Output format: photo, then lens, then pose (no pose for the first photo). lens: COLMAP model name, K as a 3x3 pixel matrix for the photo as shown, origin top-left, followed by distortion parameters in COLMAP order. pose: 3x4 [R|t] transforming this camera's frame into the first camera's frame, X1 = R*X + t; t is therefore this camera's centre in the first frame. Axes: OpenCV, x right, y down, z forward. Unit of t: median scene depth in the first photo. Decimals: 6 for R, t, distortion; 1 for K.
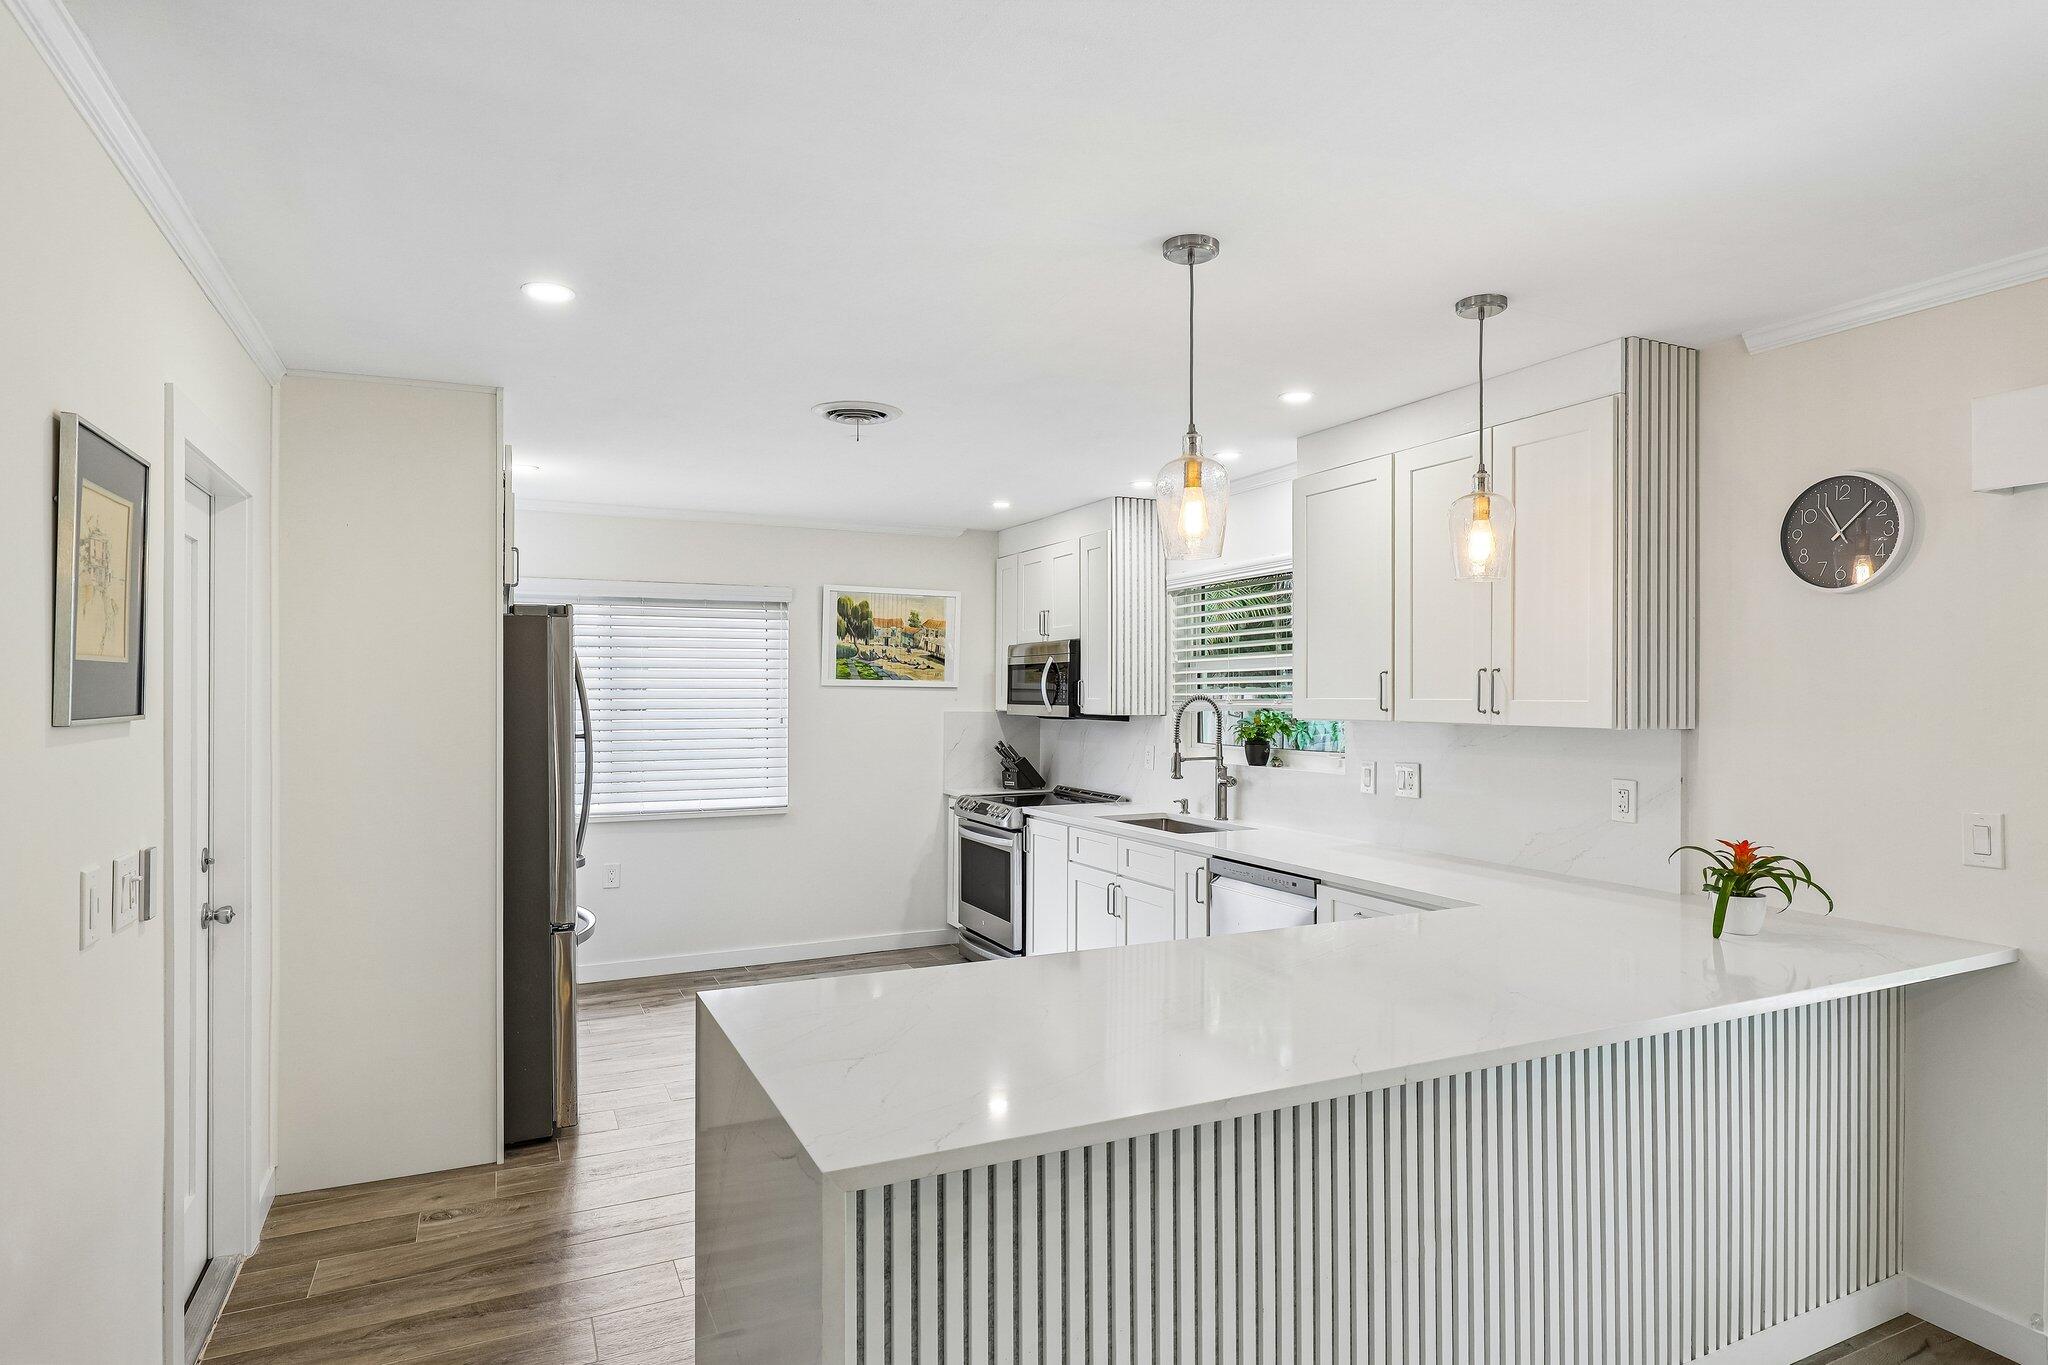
lens RADIAL K [[1133.6, 0, 1052.1], [0, 1133.6, 696.2], [0, 0, 1]] dist [0.005865, 0.000629]
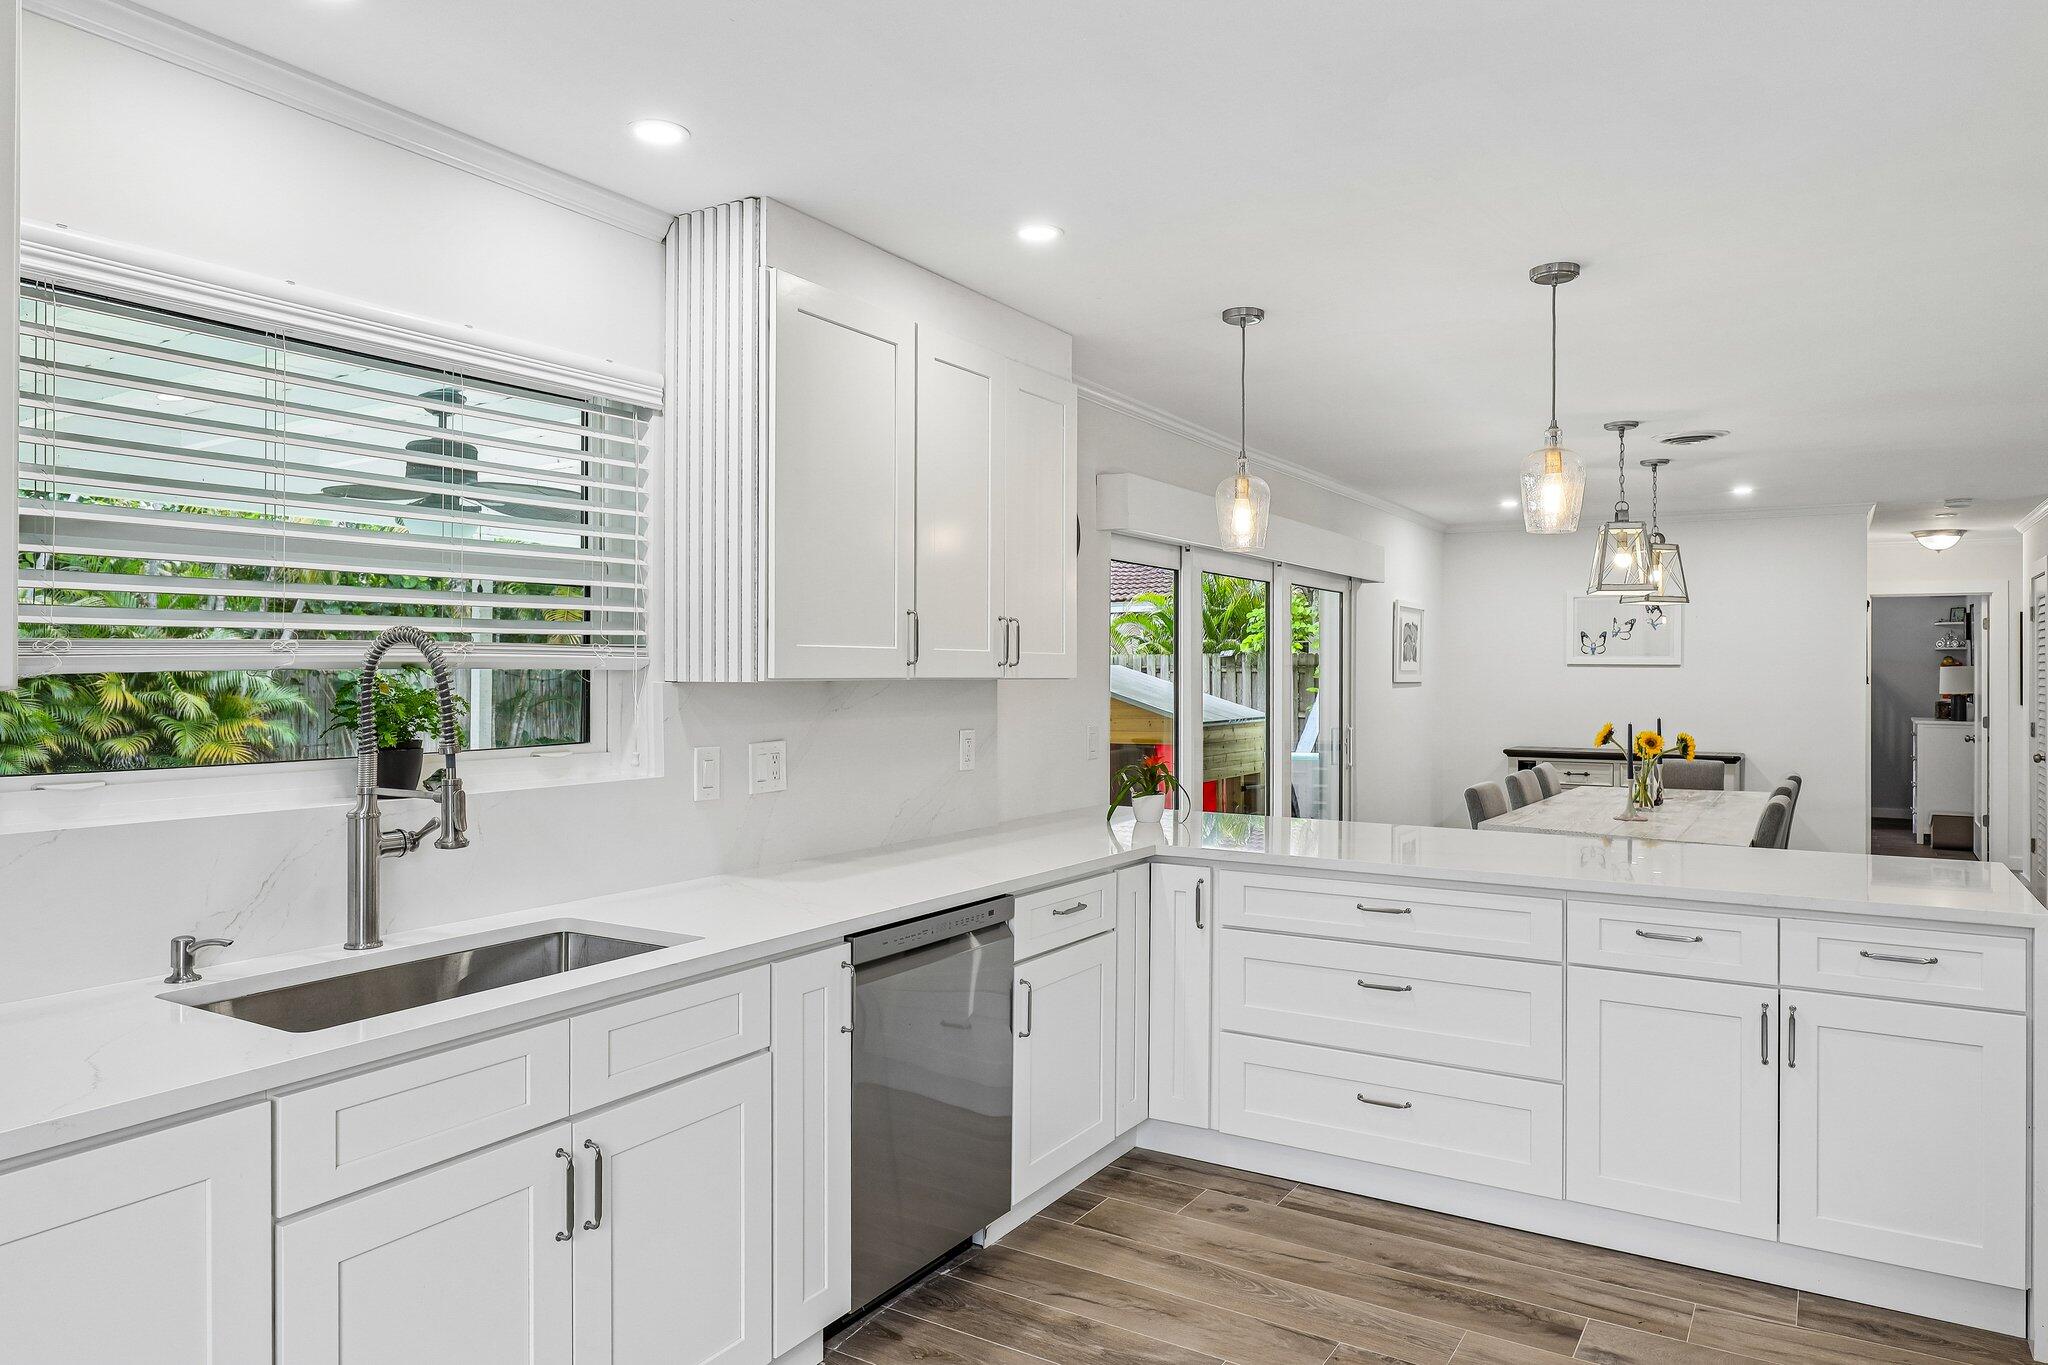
lens RADIAL K [[1334.3, 0, 1033.3], [0, 1334.3, 681.8], [0, 0, 1]] dist [-0.001163, 0.000104]
pose [[-0.539409, -0.010861, 0.841974, -0.321145], [-0.004729, 0.999940, 0.009869, 0.009871], [-0.842030, 0.001341, -0.539428, 0.926371]]
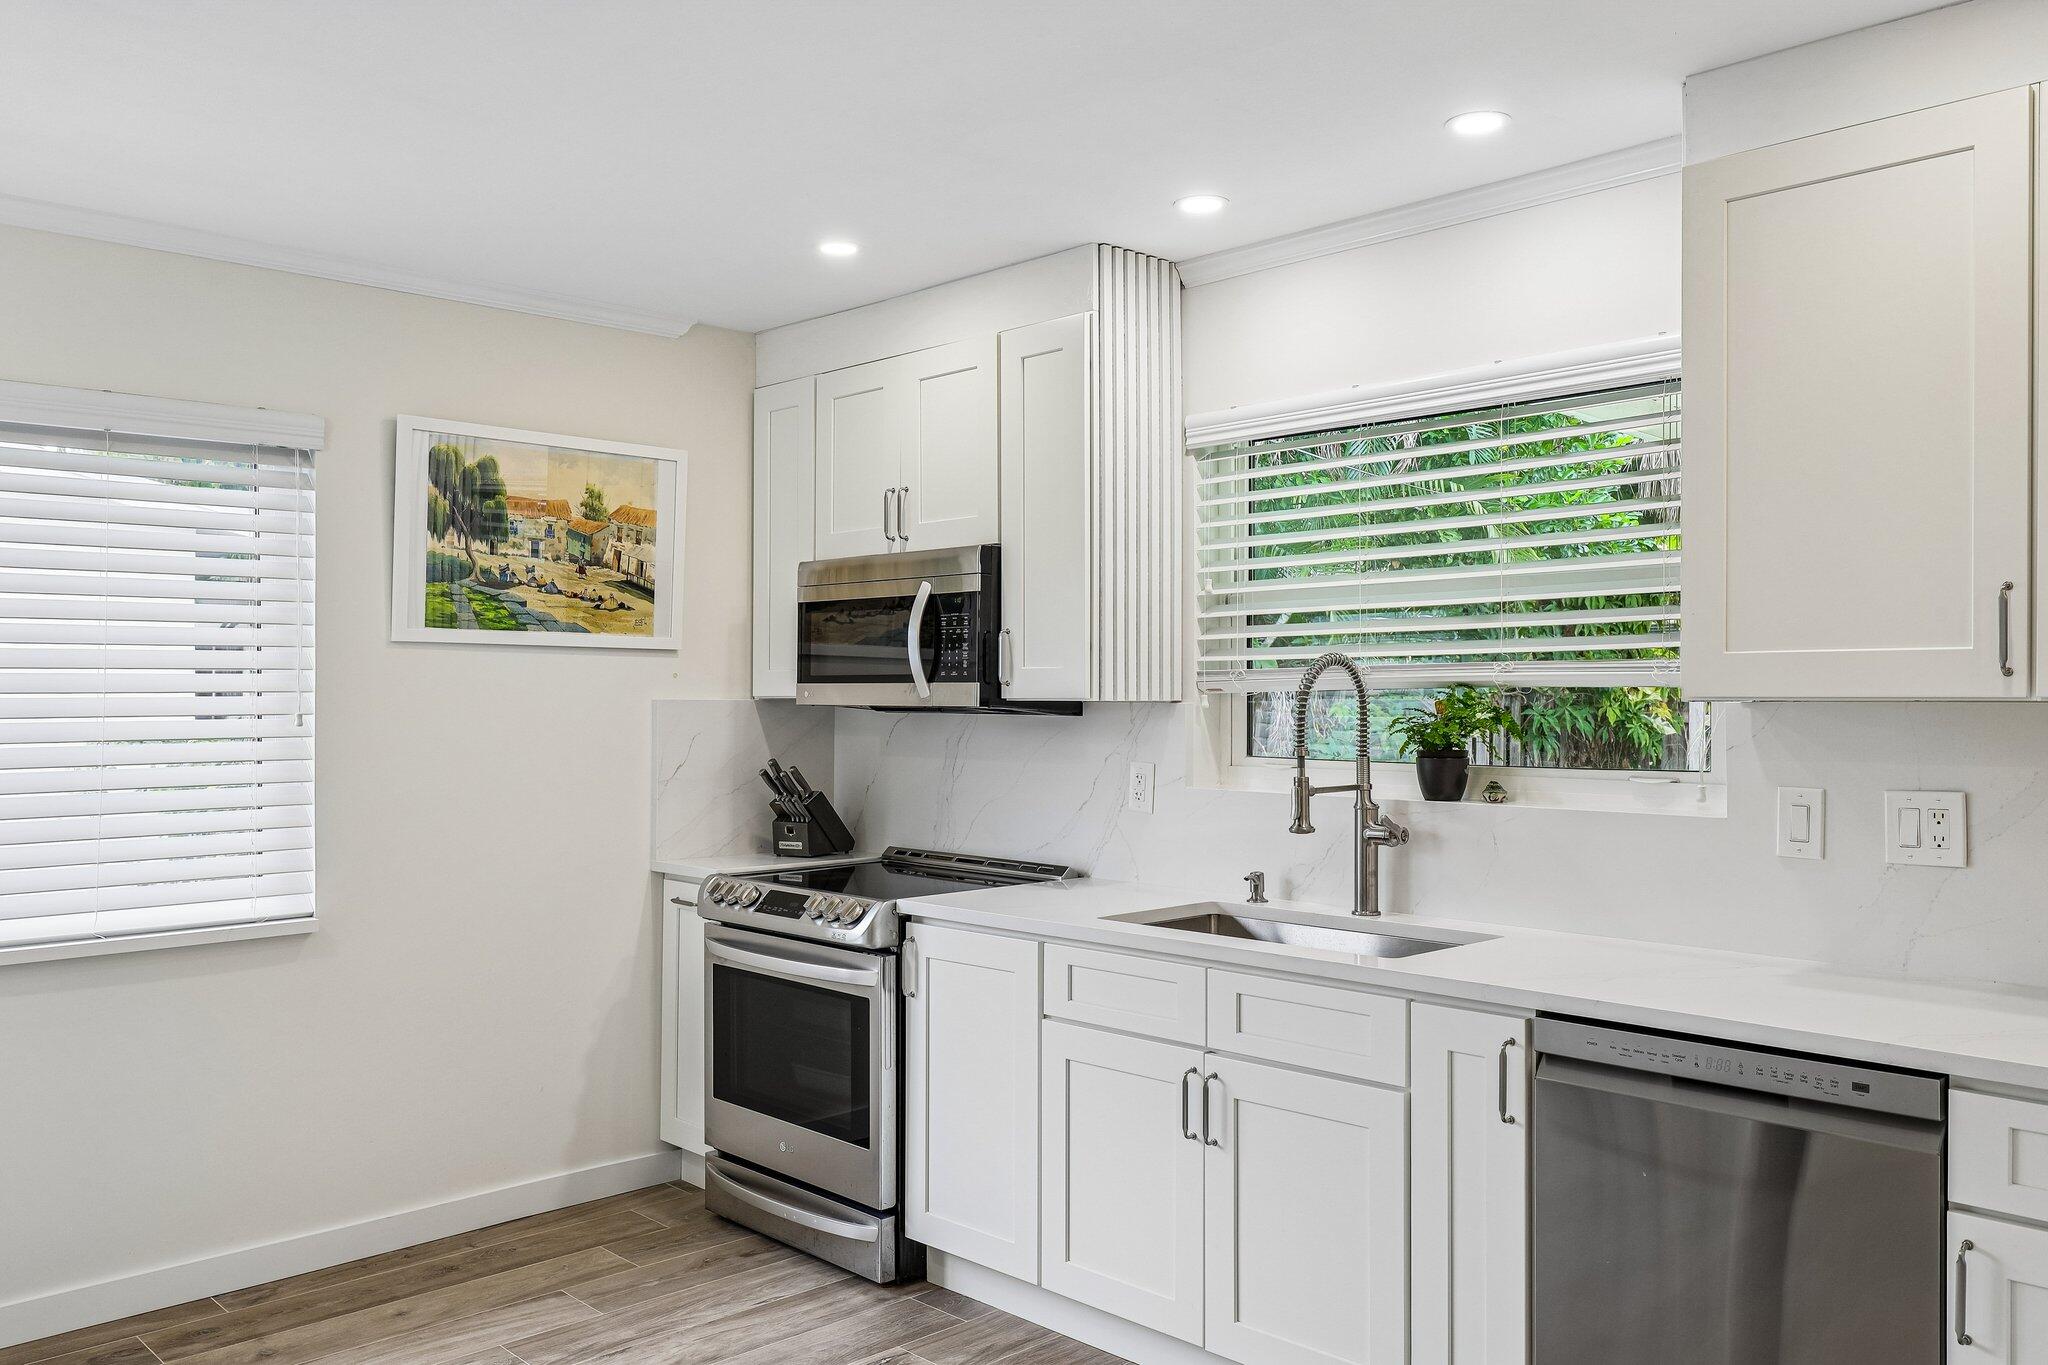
lens RADIAL K [[1637.7, 0, 1045.7], [0, 1637.7, 701.3], [0, 0, 1]] dist [0.011703, 0.009863]
pose [[0.952934, -0.004416, 0.303146, -0.167975], [0.002760, 0.999979, 0.005892, 0.012107], [-0.303165, -0.004778, 0.952926, 0.332797]]
